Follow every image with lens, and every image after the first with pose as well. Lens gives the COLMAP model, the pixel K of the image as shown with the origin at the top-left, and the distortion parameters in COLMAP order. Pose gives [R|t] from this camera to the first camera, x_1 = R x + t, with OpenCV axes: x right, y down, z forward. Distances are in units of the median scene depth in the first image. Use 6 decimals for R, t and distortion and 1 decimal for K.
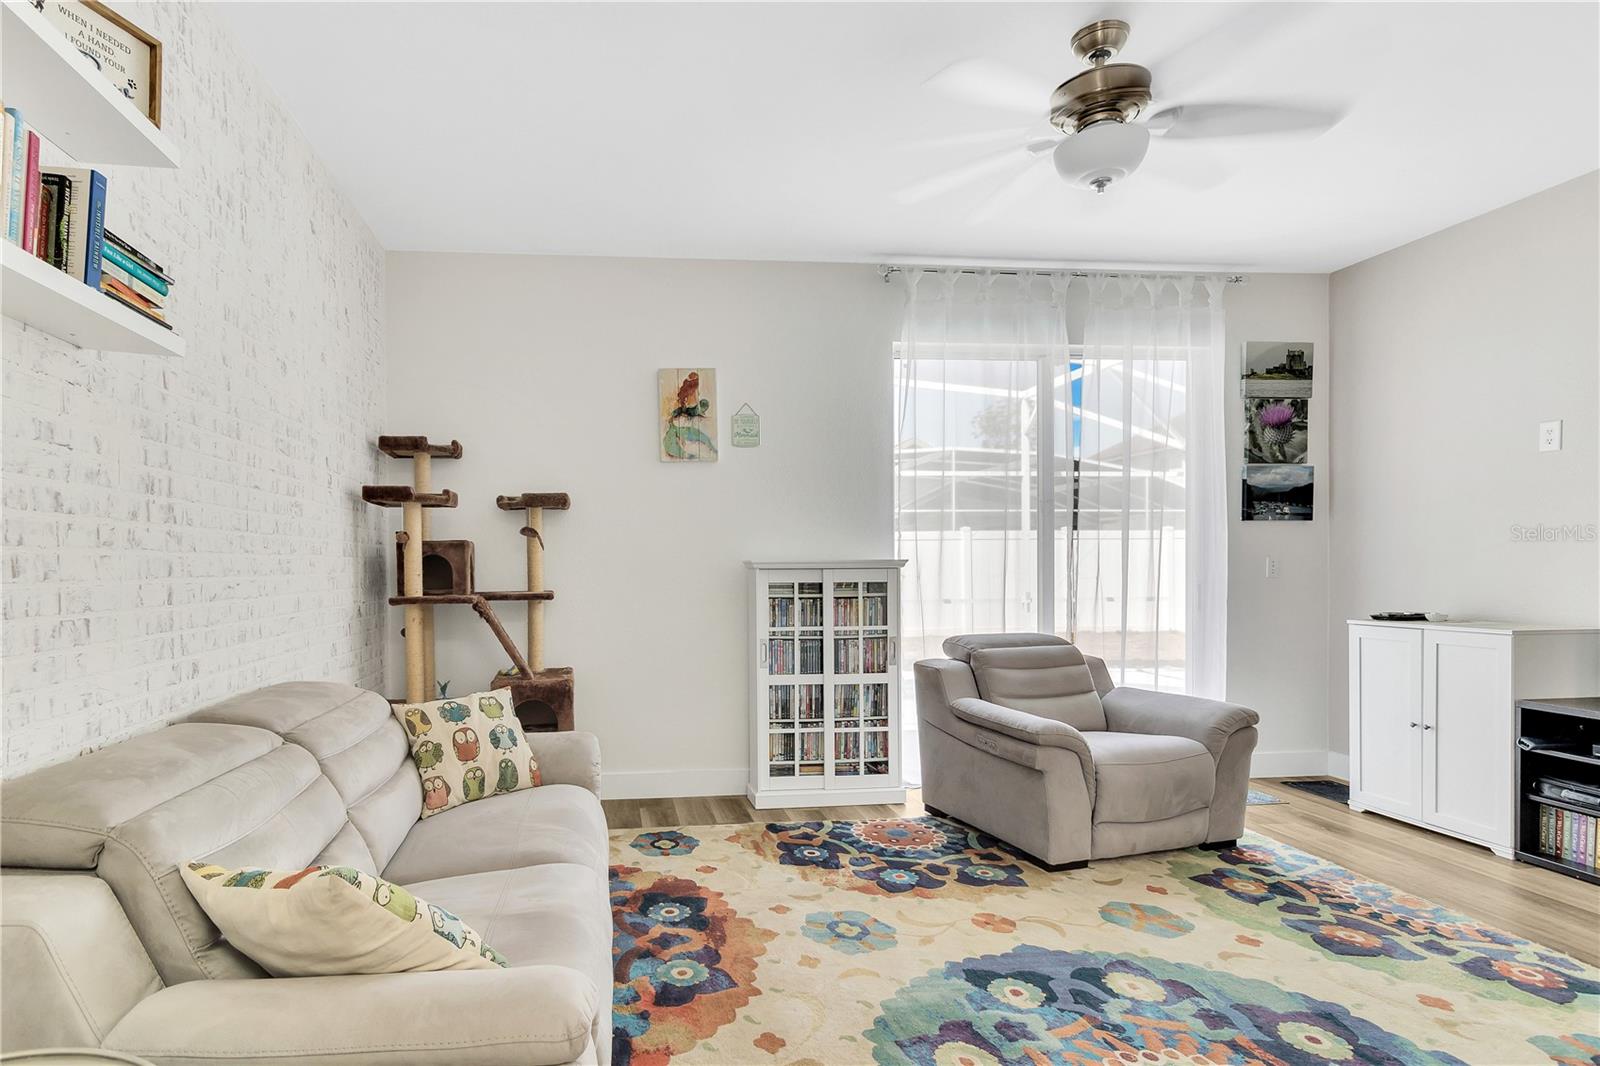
lens RADIAL K [[809.9, 0, 799.4], [0, 809.9, 577.8], [0, 0, 1]] dist [0.000026, -0.000033]
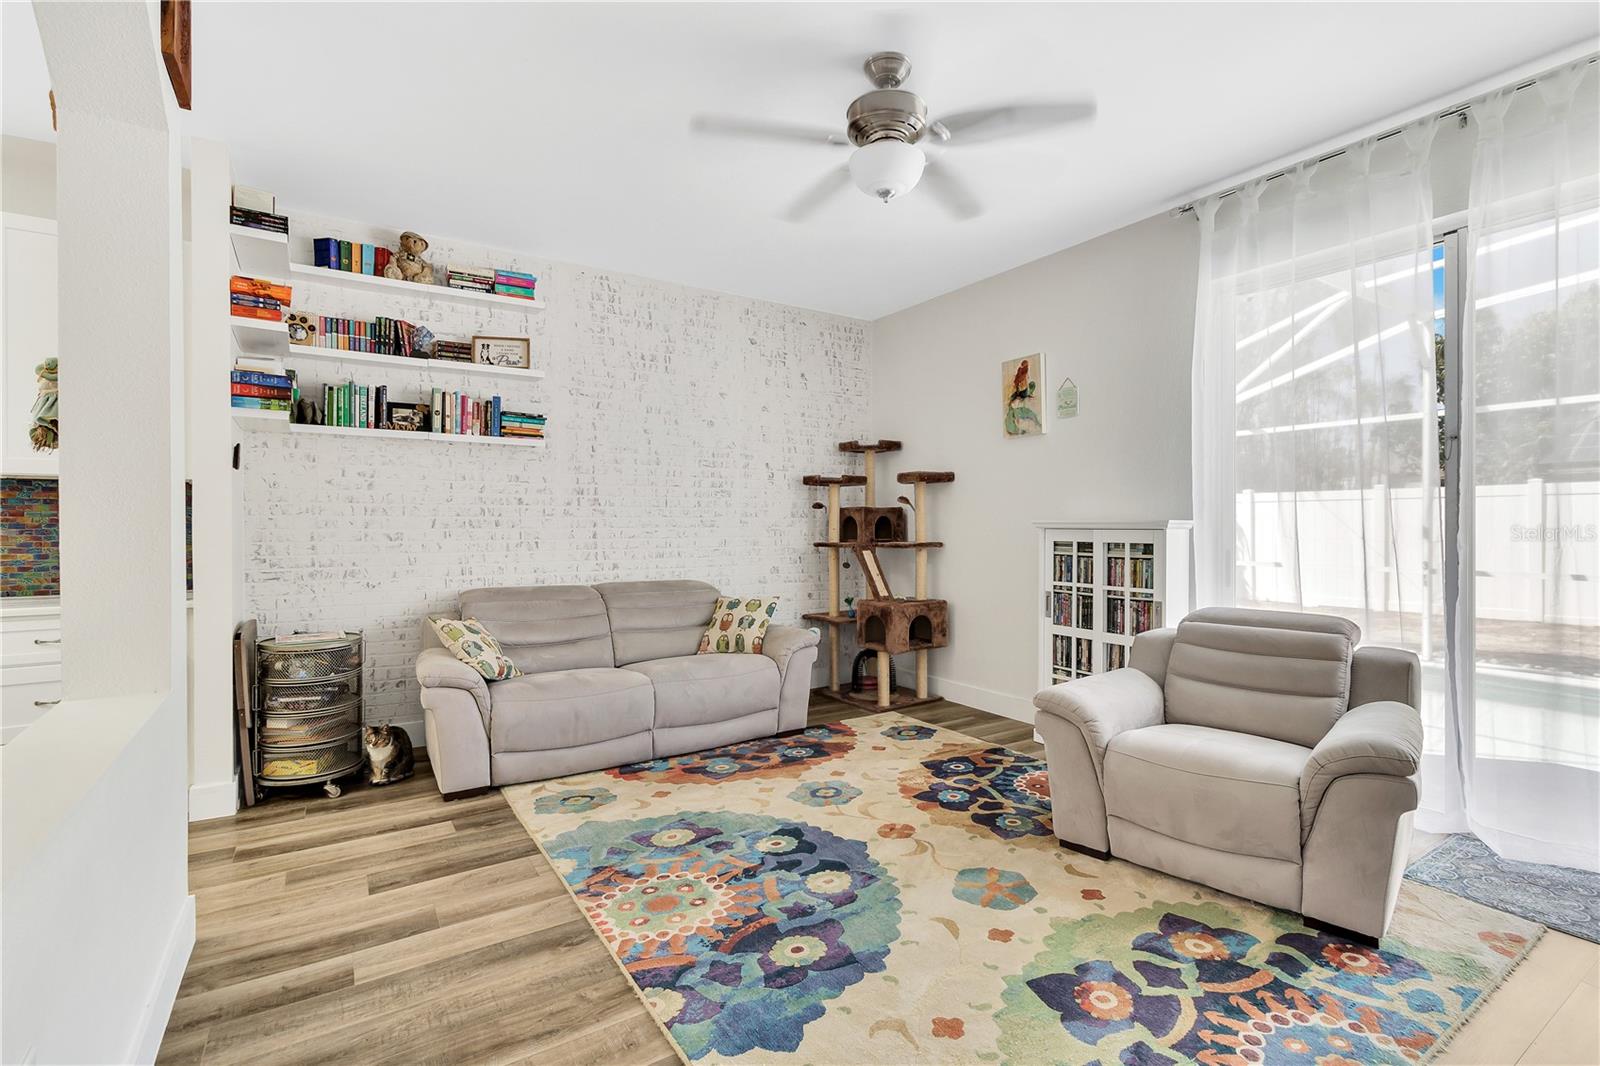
lens RADIAL K [[745.2, 0, 820.7], [0, 745.2, 526.3], [0, 0, 1]] dist [0.001868, 0.000900]
pose [[0.471387, 0.011104, -0.881857, 0.846145], [-0.018522, 0.999825, 0.002689, -0.012664], [0.881732, 0.015066, 0.471510, 0.287231]]
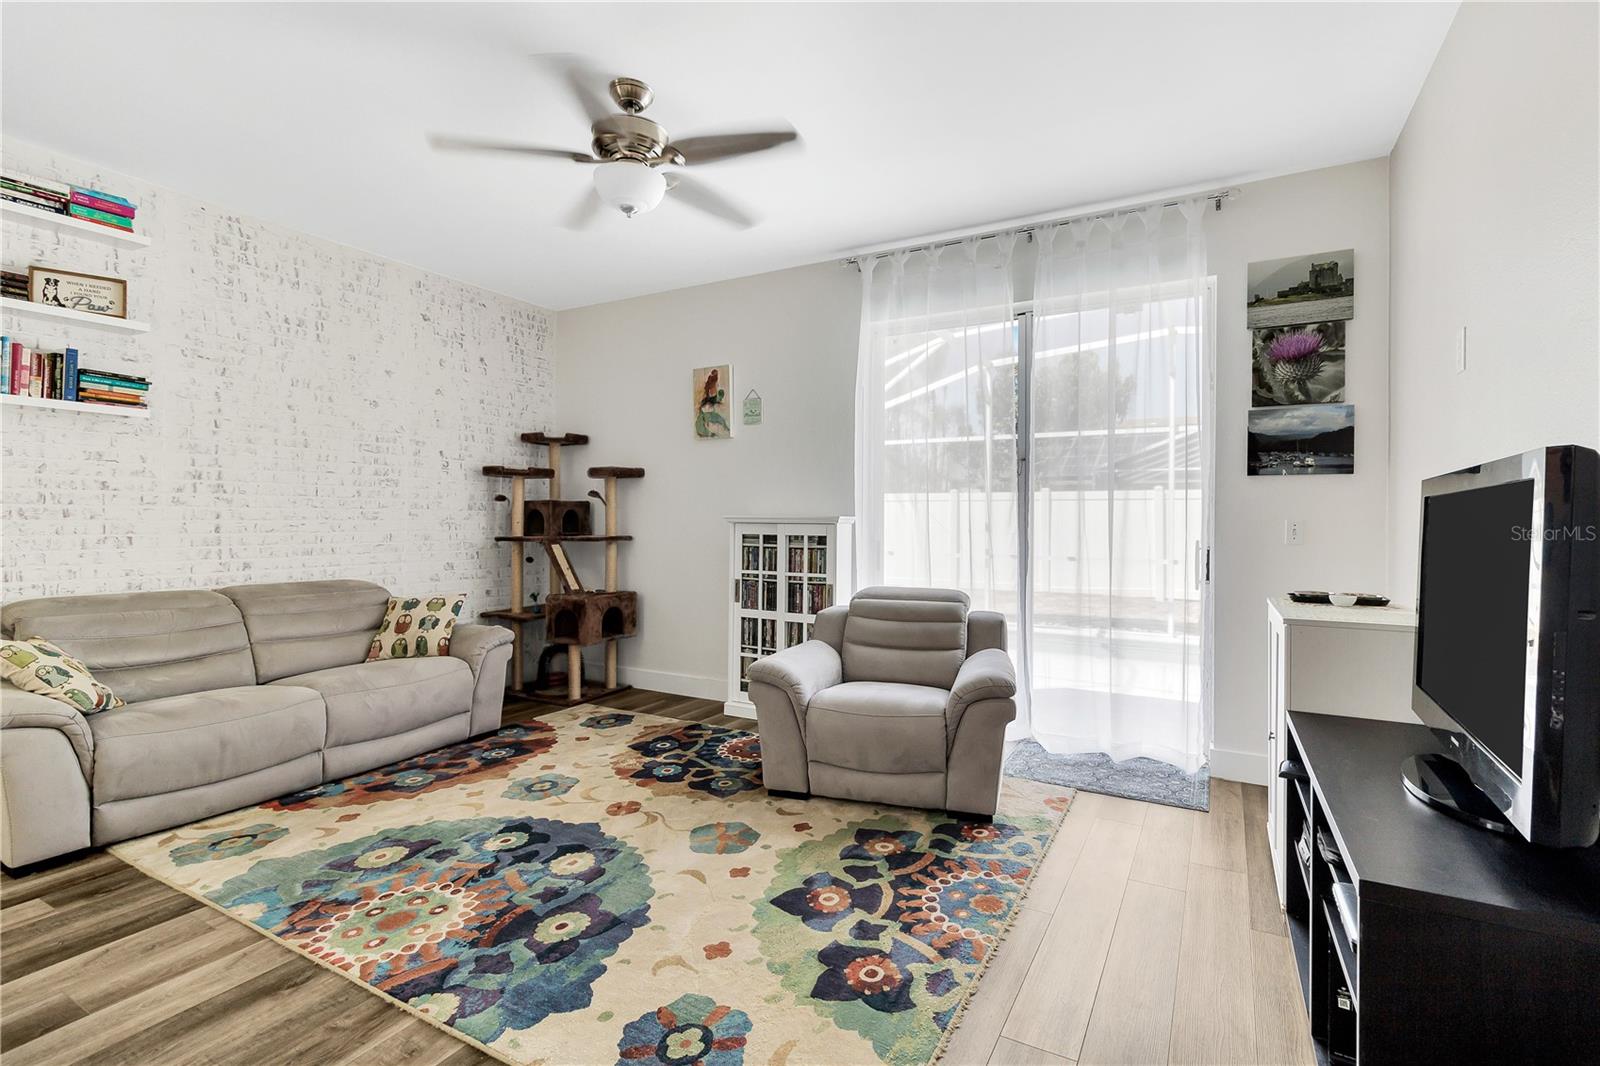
lens RADIAL K [[732.2, 0, 834.7], [0, 732.2, 519.5], [0, 0, 1]] dist [0.001426, 0.000664]
pose [[0.830672, 0.014276, -0.556580, 0.839500], [-0.023275, 0.999688, -0.009096, -0.010768], [0.556276, 0.020510, 0.830745, 0.175752]]
